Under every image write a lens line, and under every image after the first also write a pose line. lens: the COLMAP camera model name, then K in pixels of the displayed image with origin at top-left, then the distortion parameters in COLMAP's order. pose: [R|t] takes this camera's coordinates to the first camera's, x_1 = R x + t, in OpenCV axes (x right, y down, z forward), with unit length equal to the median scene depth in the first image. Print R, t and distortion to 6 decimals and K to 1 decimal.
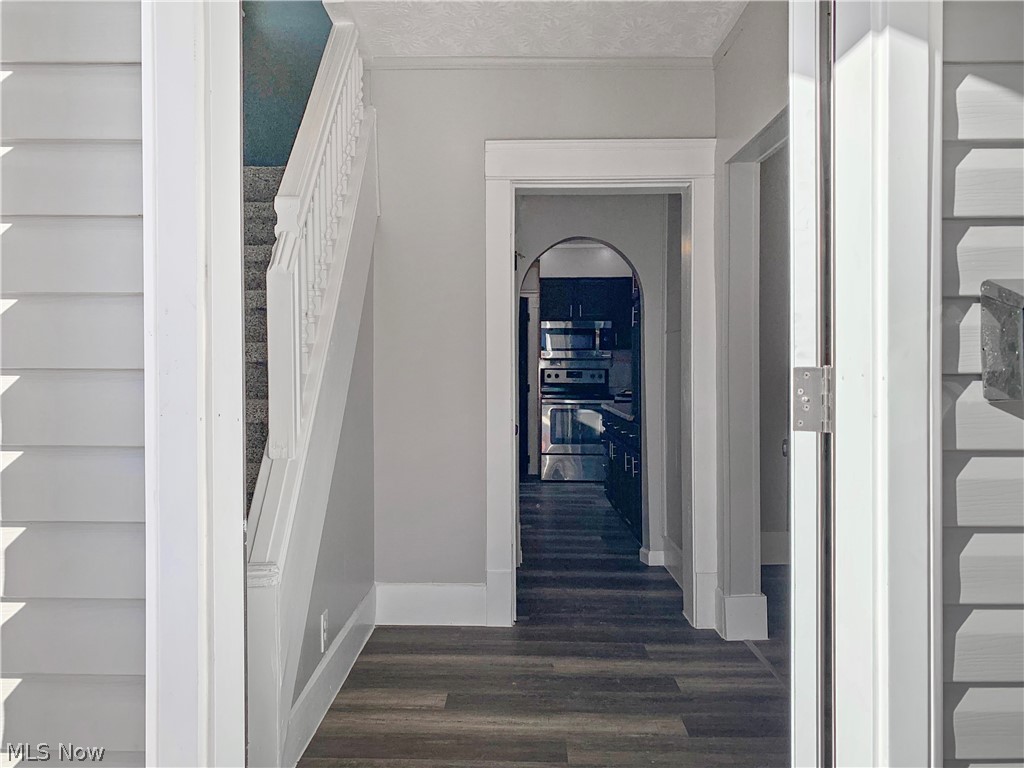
lens RADIAL K [[782.2, 0, 512.0], [0, 782.2, 384.0], [0, 0, 1]] dist [0.105244, -0.001966]
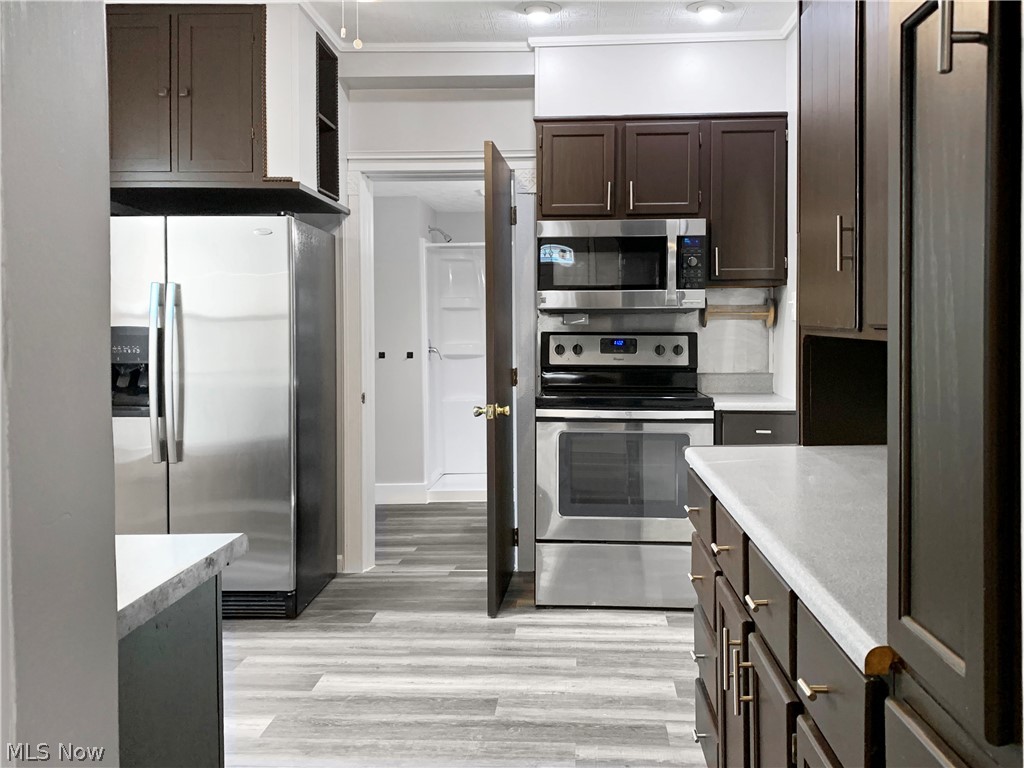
lens RADIAL K [[968.1, 0, 515.8], [0, 968.1, 349.4], [0, 0, 1]] dist [0.195776, -0.290829]
pose [[0.998925, -0.002378, -0.046286, 0.048265], [0.002841, 0.999946, 0.009952, -0.015738], [0.046260, -0.010072, 0.998879, 0.458239]]
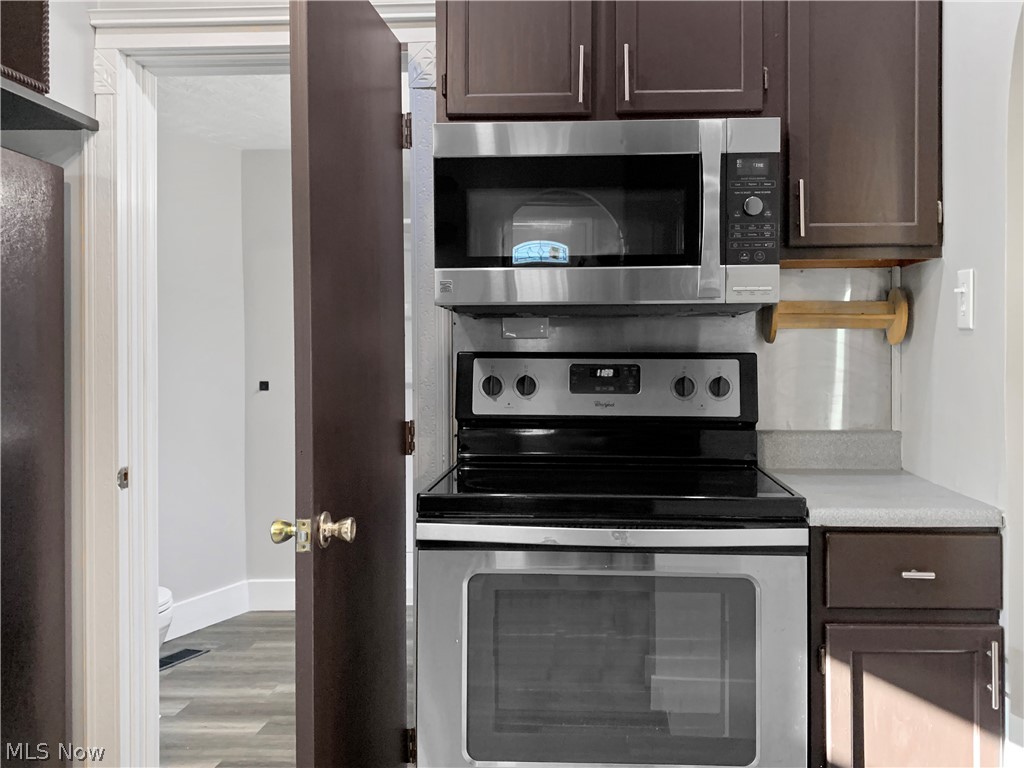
lens RADIAL K [[974.6, 0, 540.6], [0, 974.6, 352.6], [0, 0, 1]] dist [0.116977, -0.299171]
pose [[0.999431, -0.003453, -0.033549, 0.071718], [0.003287, 0.999982, -0.005000, -0.018402], [0.033565, 0.004887, 0.999425, 0.723799]]
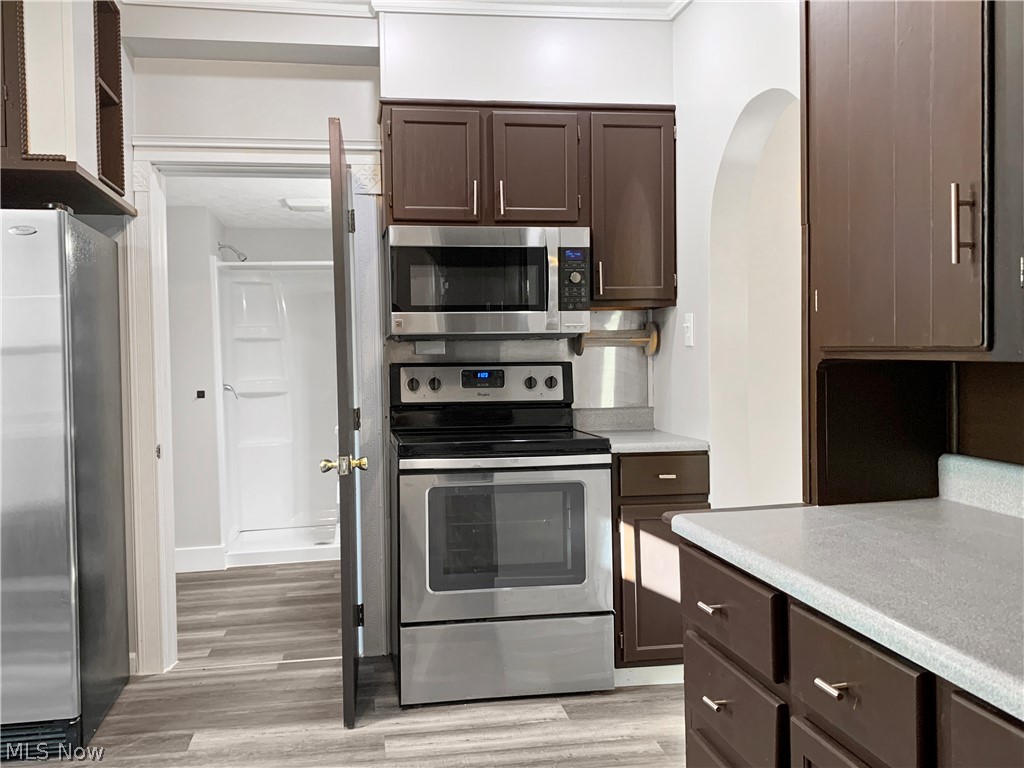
lens RADIAL K [[957.9, 0, 486.3], [0, 957.9, 384.7], [0, 0, 1]] dist [0.159208, -0.289656]
pose [[0.985963, -0.020757, 0.165671, 0.006968], [0.018755, 0.999731, 0.013639, -0.015520], [-0.165909, -0.010340, 0.986087, 0.559576]]
